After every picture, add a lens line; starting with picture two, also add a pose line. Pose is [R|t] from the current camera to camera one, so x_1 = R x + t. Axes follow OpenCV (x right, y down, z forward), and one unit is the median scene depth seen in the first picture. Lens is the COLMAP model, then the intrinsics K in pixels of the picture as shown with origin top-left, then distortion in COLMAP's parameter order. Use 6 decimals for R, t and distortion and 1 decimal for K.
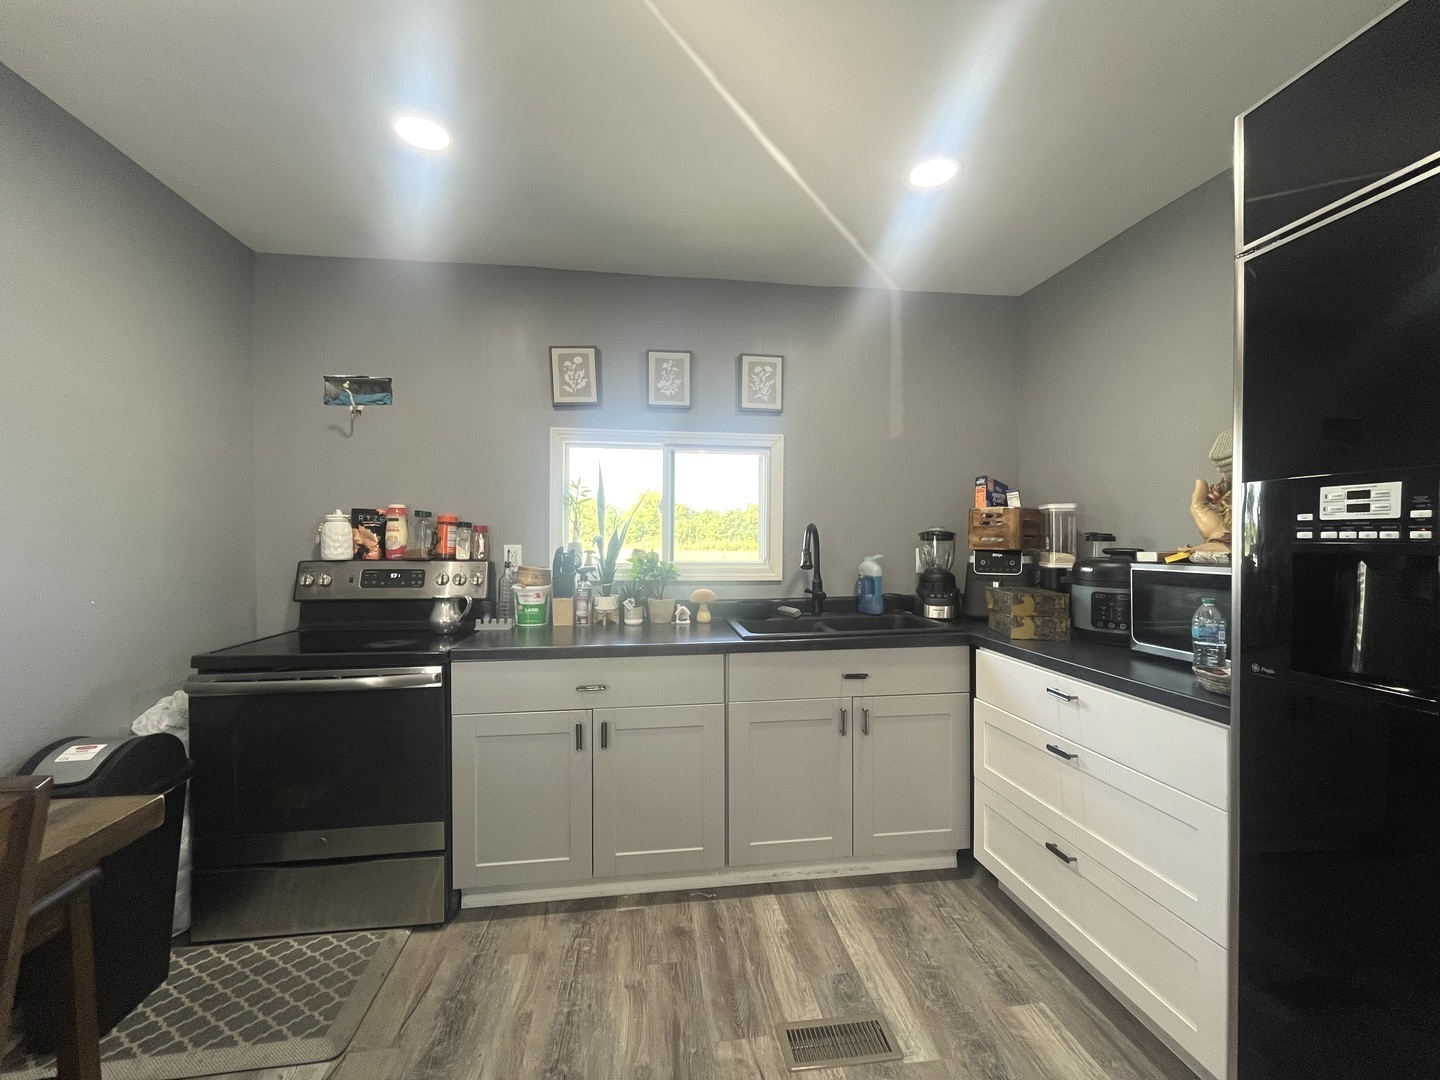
lens RADIAL K [[584.3, 0, 721.5], [0, 584.3, 542.3], [0, 0, 1]] dist [-0.007097, -0.000438]
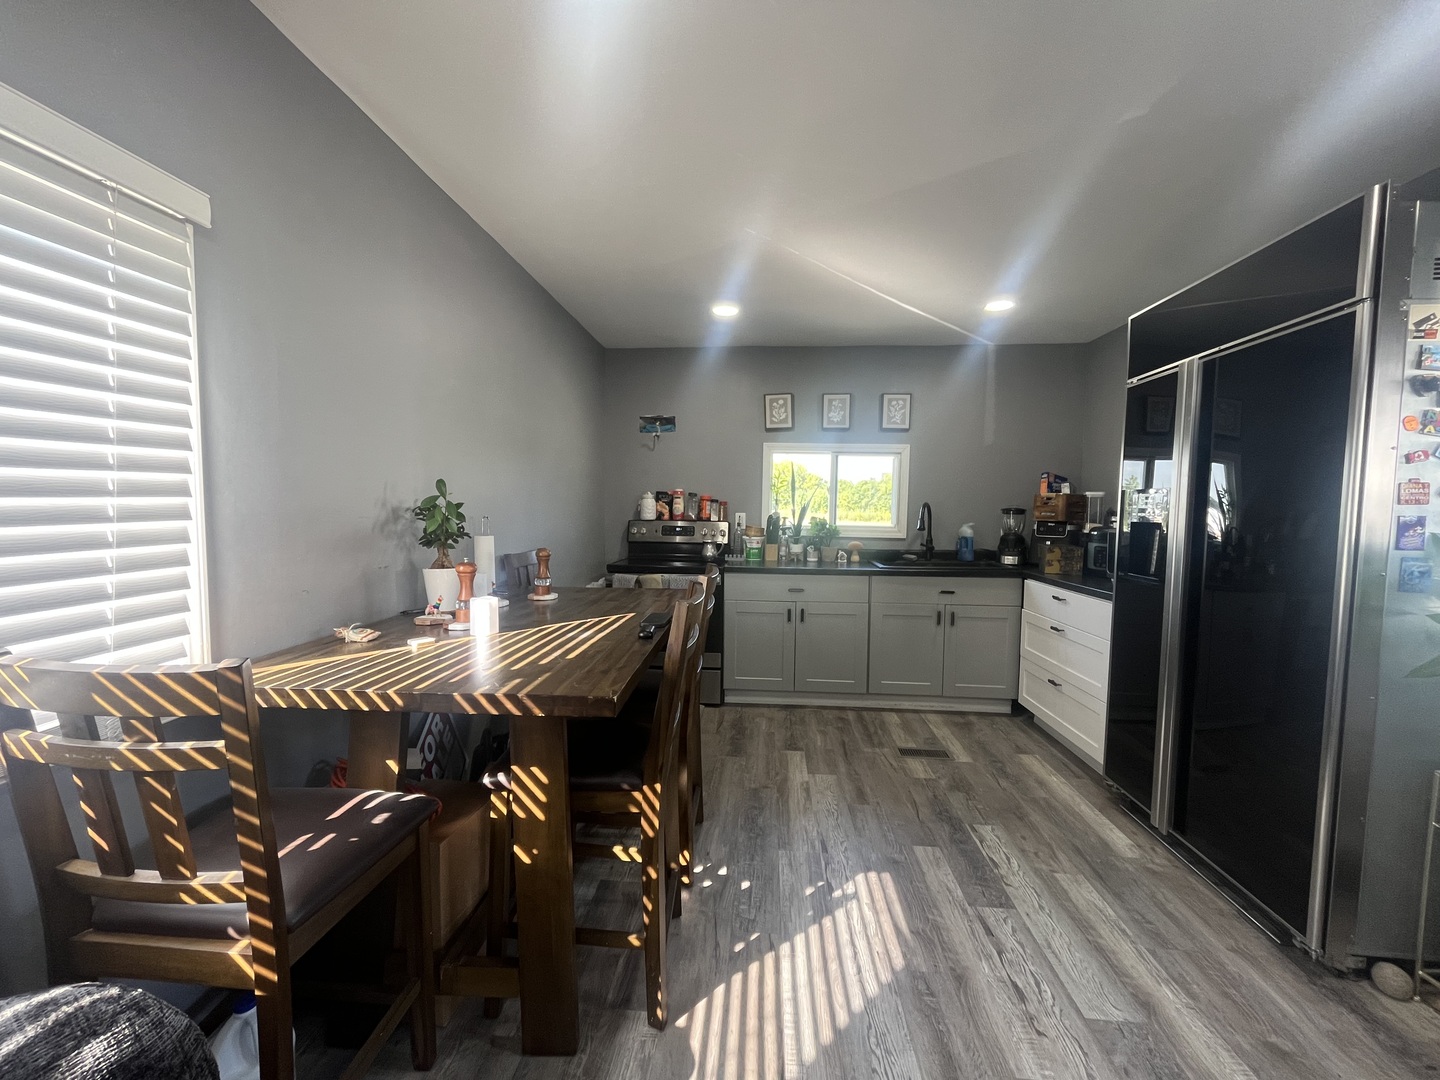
lens RADIAL K [[584.3, 0, 717.0], [0, 584.3, 537.4], [0, 0, 1]] dist [-0.007097, -0.000438]
pose [[0.973607, 0.024297, -0.226935, -0.039132], [-0.014254, 0.998849, 0.045790, -0.001214], [0.227786, -0.041347, 0.972833, -0.707734]]
